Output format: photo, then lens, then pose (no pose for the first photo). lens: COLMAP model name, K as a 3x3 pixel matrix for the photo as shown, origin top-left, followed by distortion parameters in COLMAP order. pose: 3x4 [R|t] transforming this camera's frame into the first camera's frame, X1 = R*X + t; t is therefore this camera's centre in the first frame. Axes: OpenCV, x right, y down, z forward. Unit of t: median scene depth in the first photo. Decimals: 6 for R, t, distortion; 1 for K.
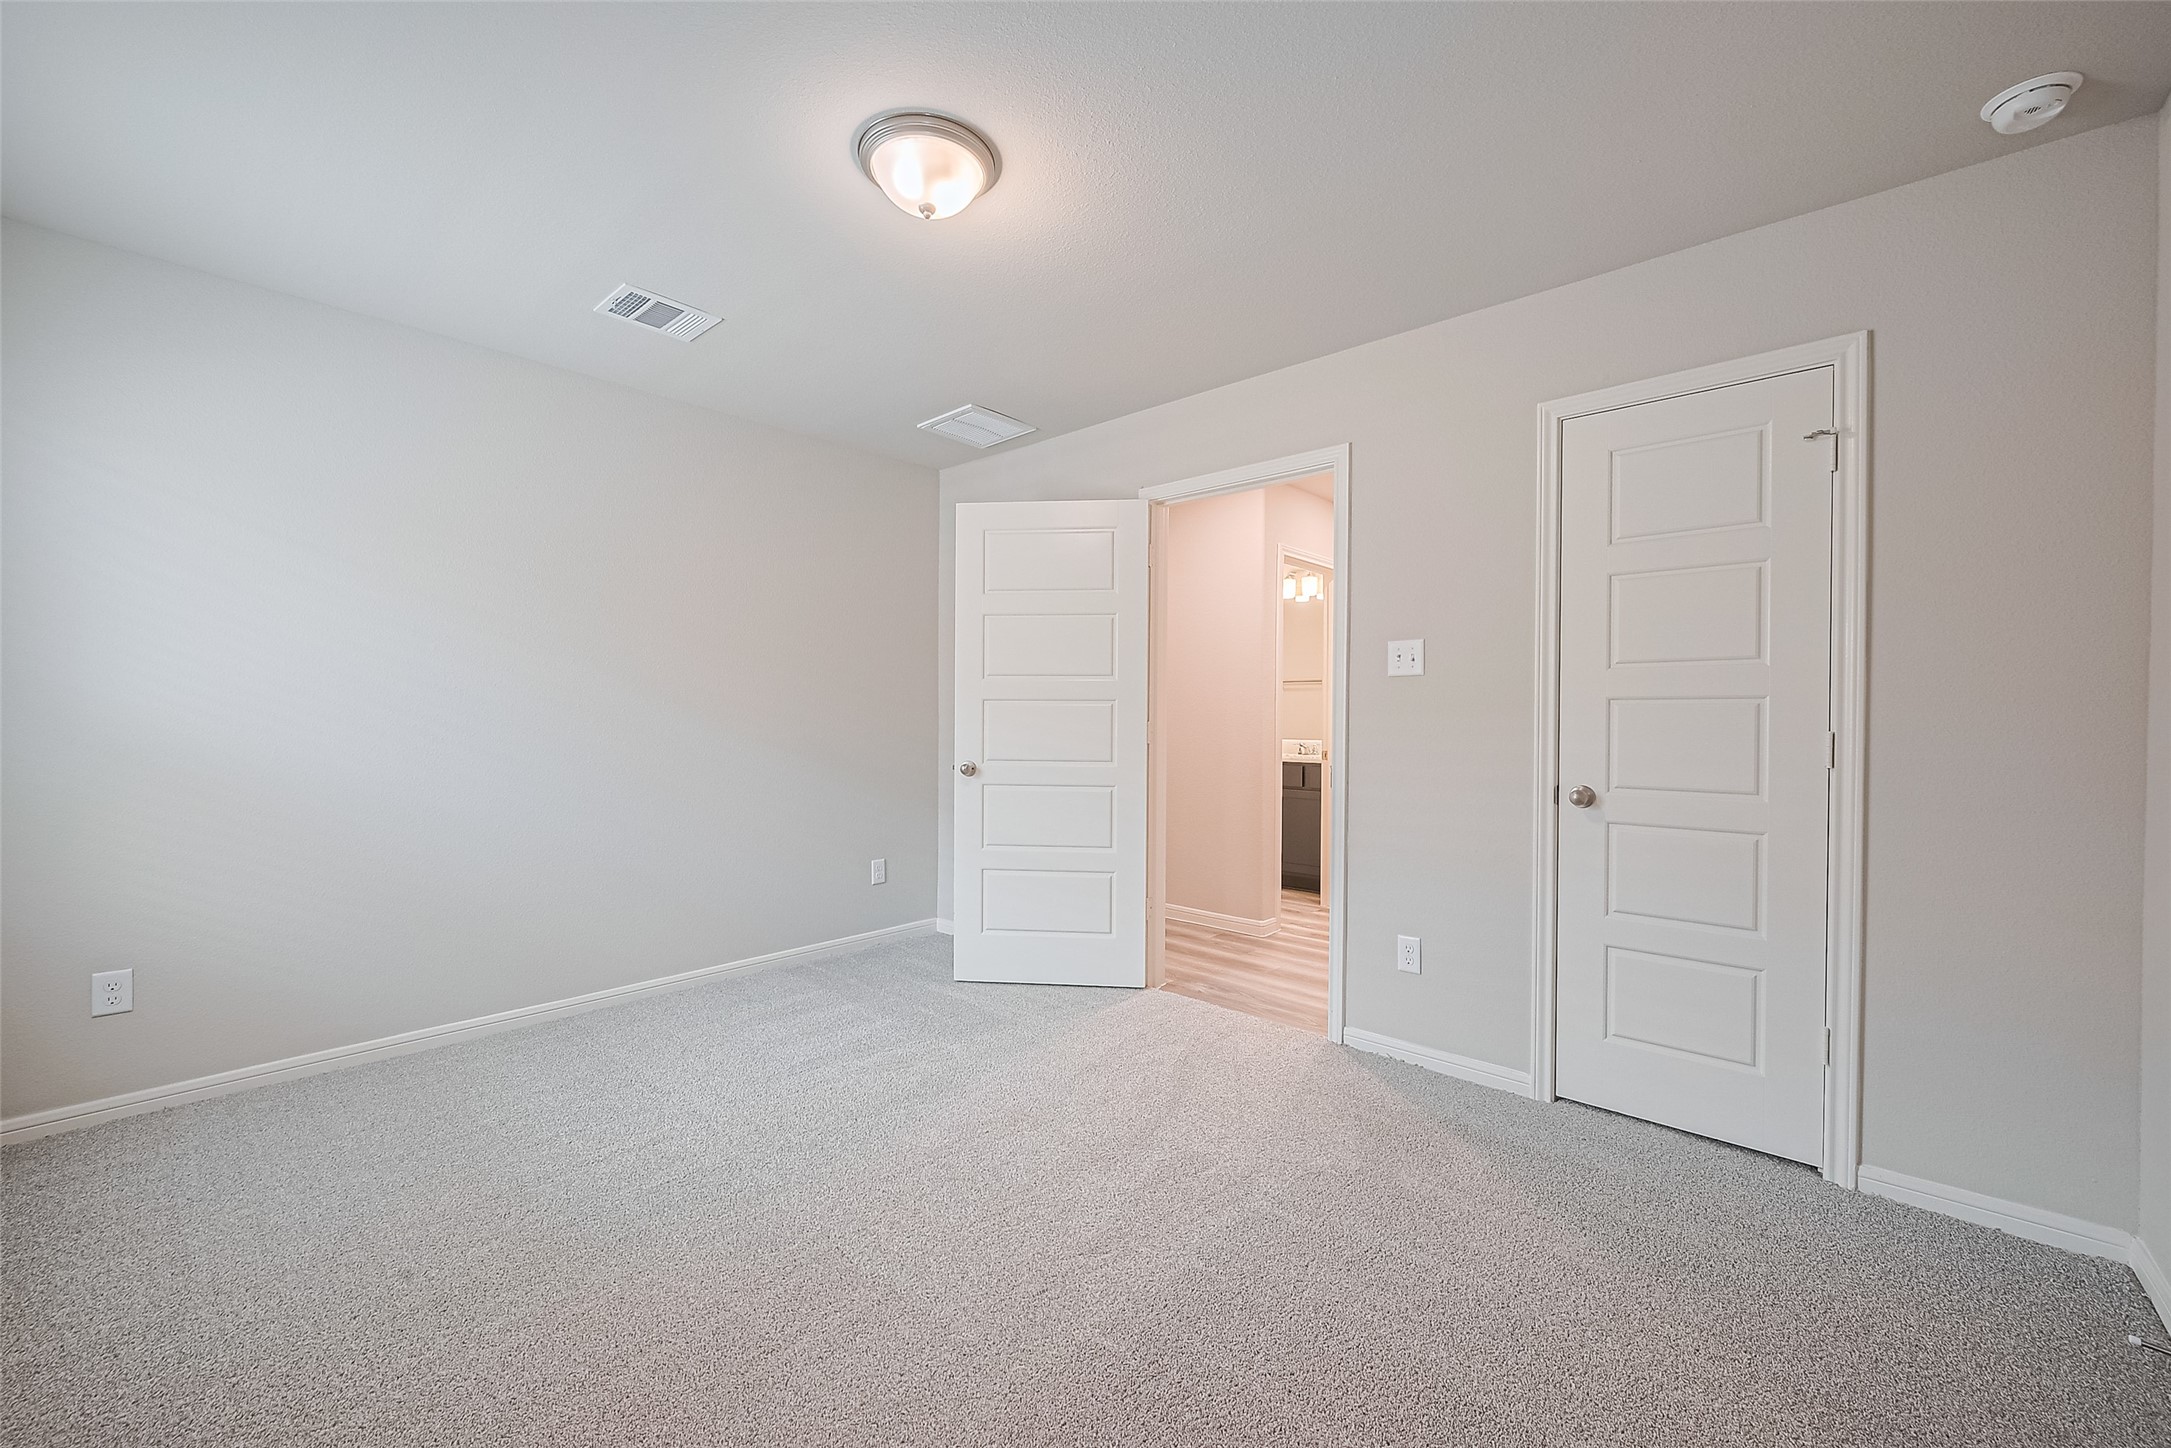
lens RADIAL K [[859.3, 0, 1060.5], [0, 859.3, 719.8], [0, 0, 1]] dist [0.000181, 0.000123]
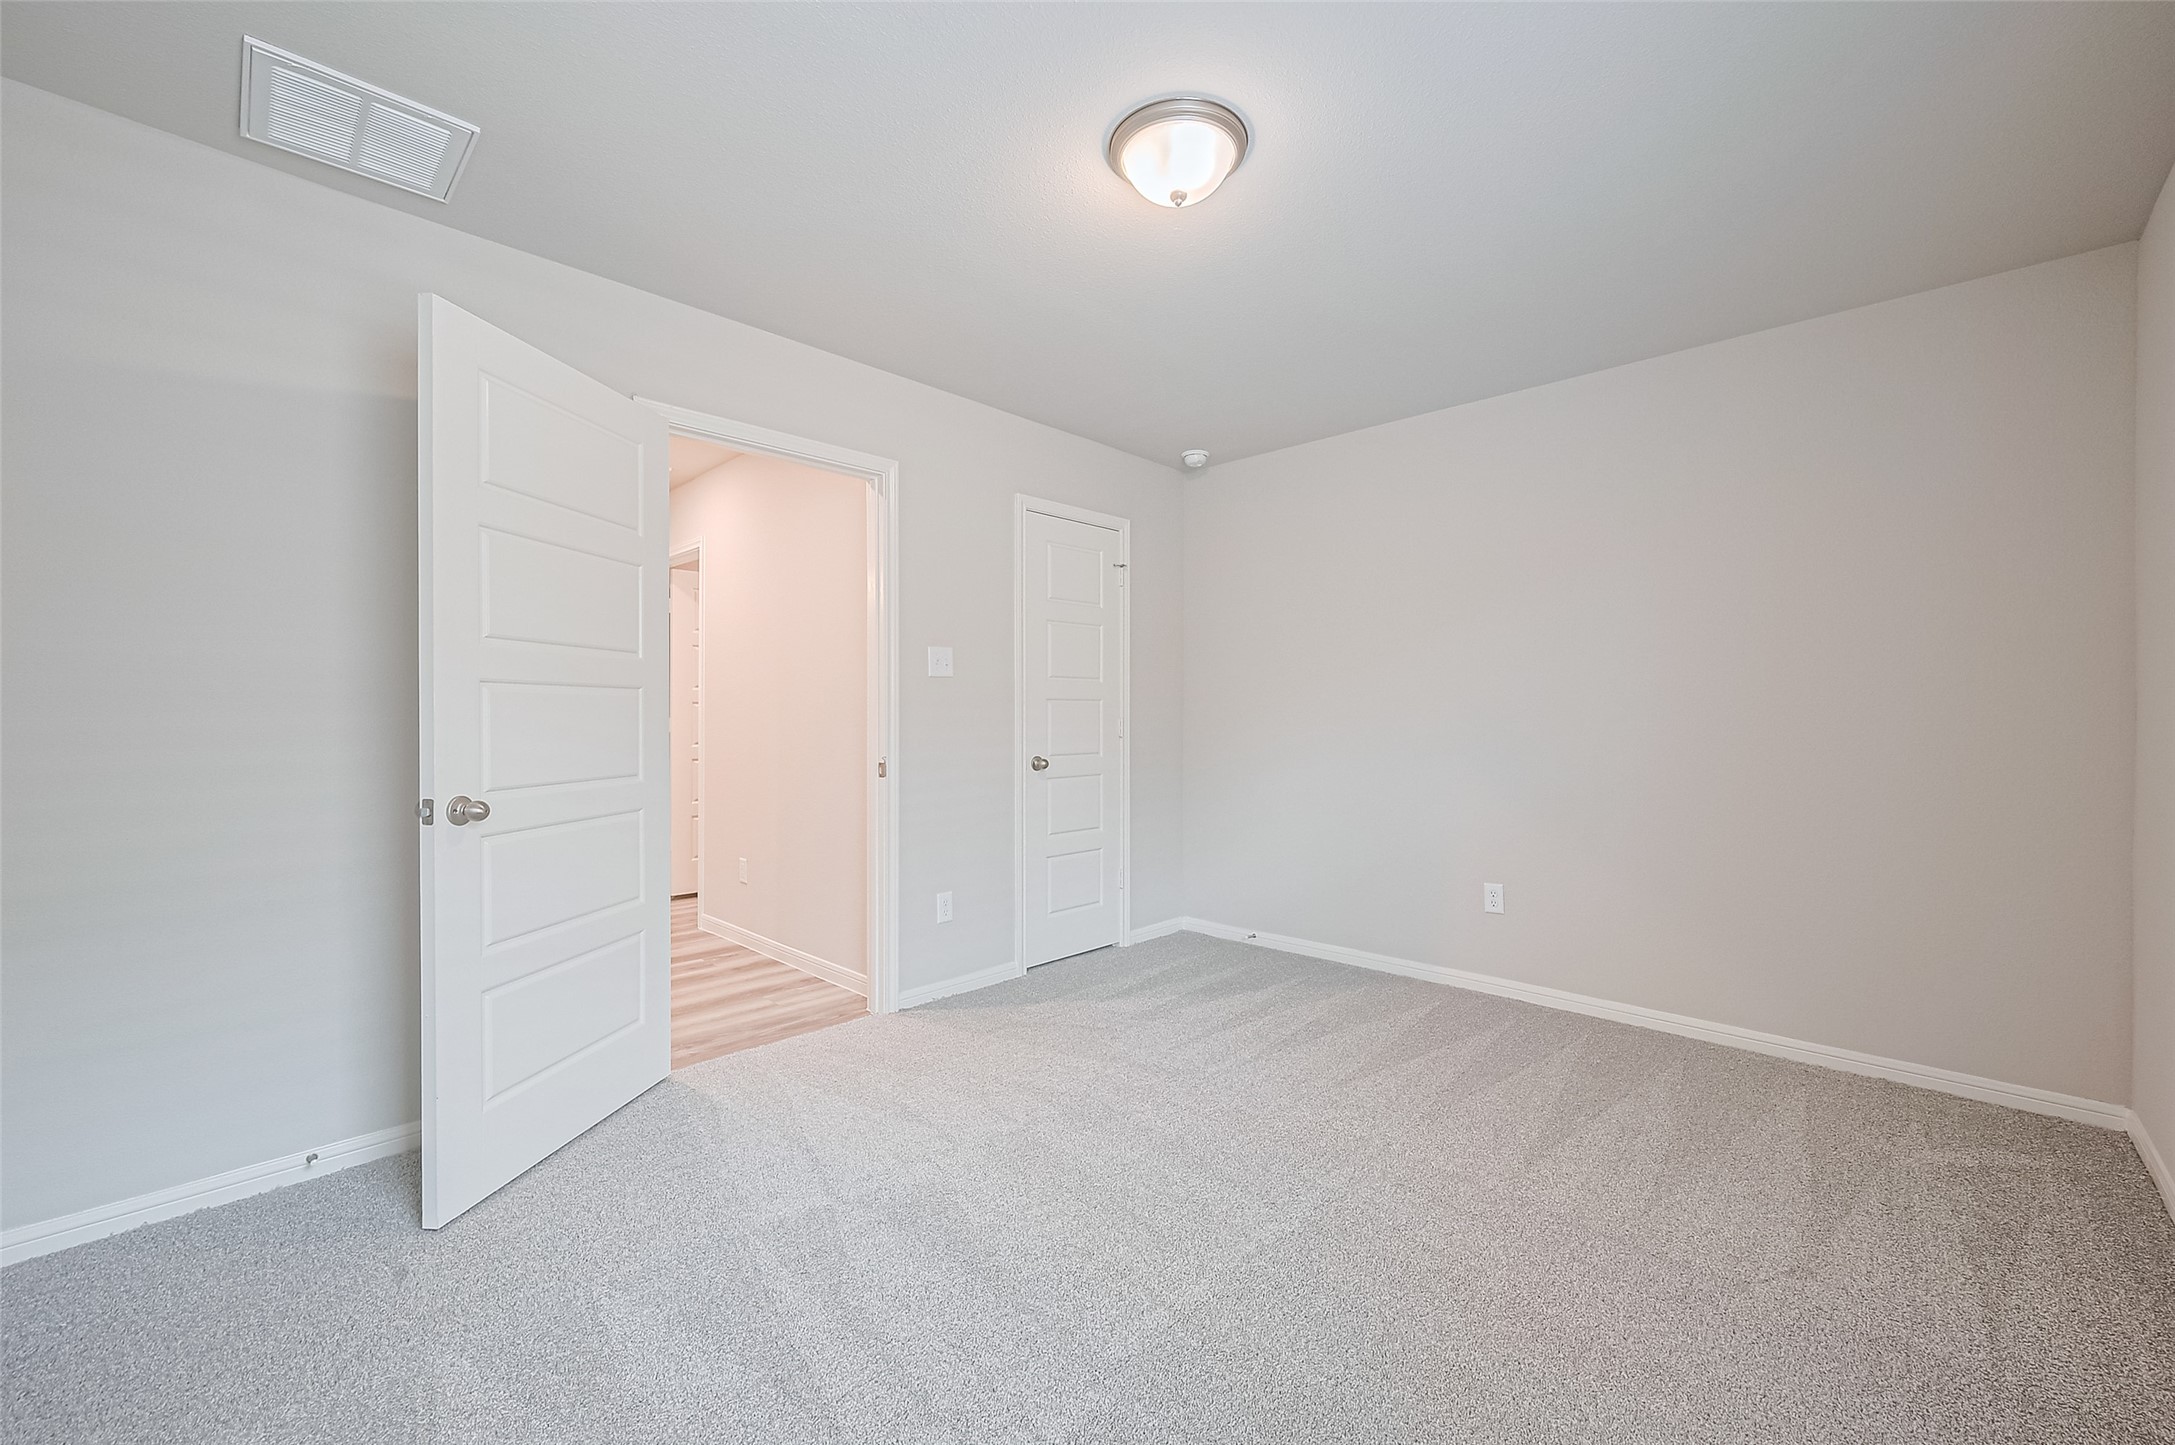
lens RADIAL K [[860.9, 0, 1062.5], [0, 860.9, 718.3], [0, 0, 1]] dist [0.000181, 0.000123]
pose [[0.031587, -0.001883, 0.999499, -0.789117], [0.014384, 0.999896, 0.001429, 0.007626], [-0.999397, 0.014332, 0.031611, 0.780268]]
